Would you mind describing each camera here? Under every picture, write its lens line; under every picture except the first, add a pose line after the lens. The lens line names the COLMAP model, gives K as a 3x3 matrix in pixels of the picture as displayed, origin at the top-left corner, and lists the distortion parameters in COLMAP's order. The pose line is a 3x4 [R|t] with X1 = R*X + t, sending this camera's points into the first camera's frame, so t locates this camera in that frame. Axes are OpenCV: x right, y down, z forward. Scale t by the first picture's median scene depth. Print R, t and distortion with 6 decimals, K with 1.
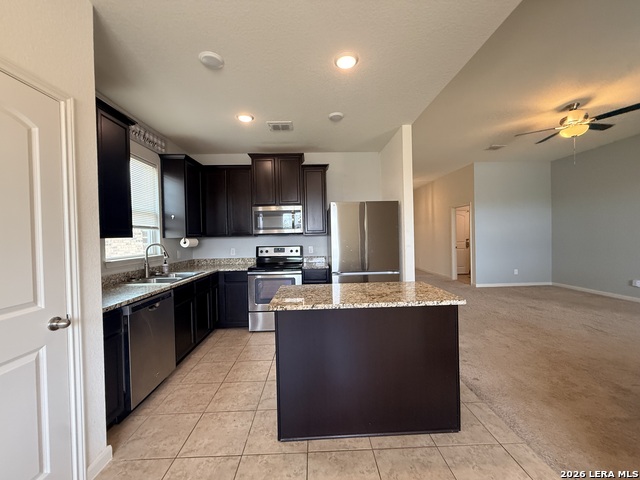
lens RADIAL K [[255.0, 0, 318.4], [0, 255.0, 240.3], [0, 0, 1]] dist [-0.001261, 0.000332]
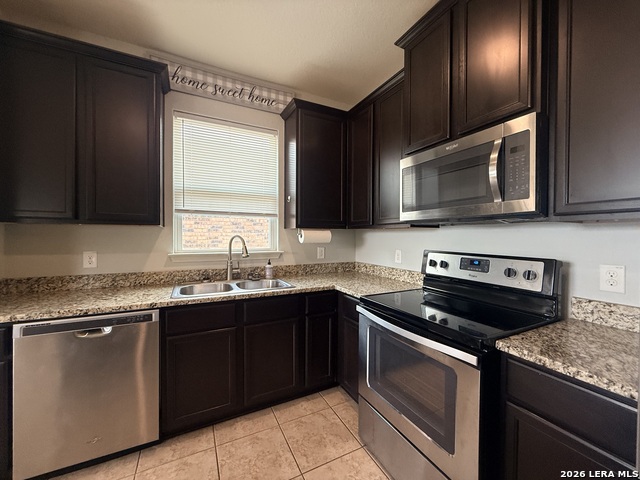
lens RADIAL K [[255.0, 0, 317.8], [0, 255.0, 239.5], [0, 0, 1]] dist [-0.001261, 0.000332]
pose [[0.417450, 0.037998, -0.907905, 0.097419], [-0.026777, 0.999206, 0.029508, -0.002205], [0.908305, 0.011993, 0.418136, 0.779287]]
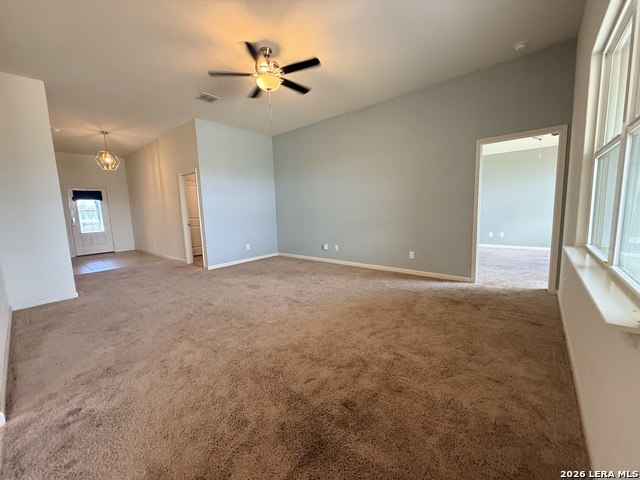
lens RADIAL K [[255.0, 0, 320.2], [0, 255.0, 239.8], [0, 0, 1]] dist [-0.001261, 0.000332]
pose [[0.665640, -0.090261, 0.740794, 0.440993], [0.027499, 0.994951, 0.096519, 0.019366], [-0.745766, -0.043876, 0.664761, 0.276625]]
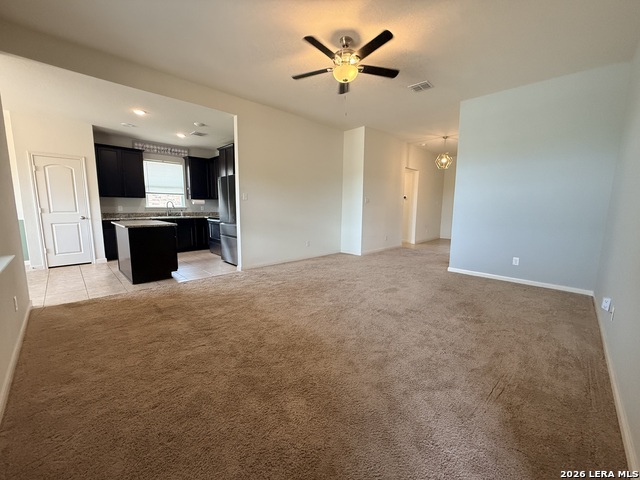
lens RADIAL K [[255.0, 0, 318.1], [0, 255.0, 239.9], [0, 0, 1]] dist [-0.001261, 0.000332]
pose [[0.687350, 0.125873, -0.715336, 1.629597], [-0.035082, 0.989473, 0.140401, -0.009732], [0.725478, -0.071410, 0.684530, 0.334290]]
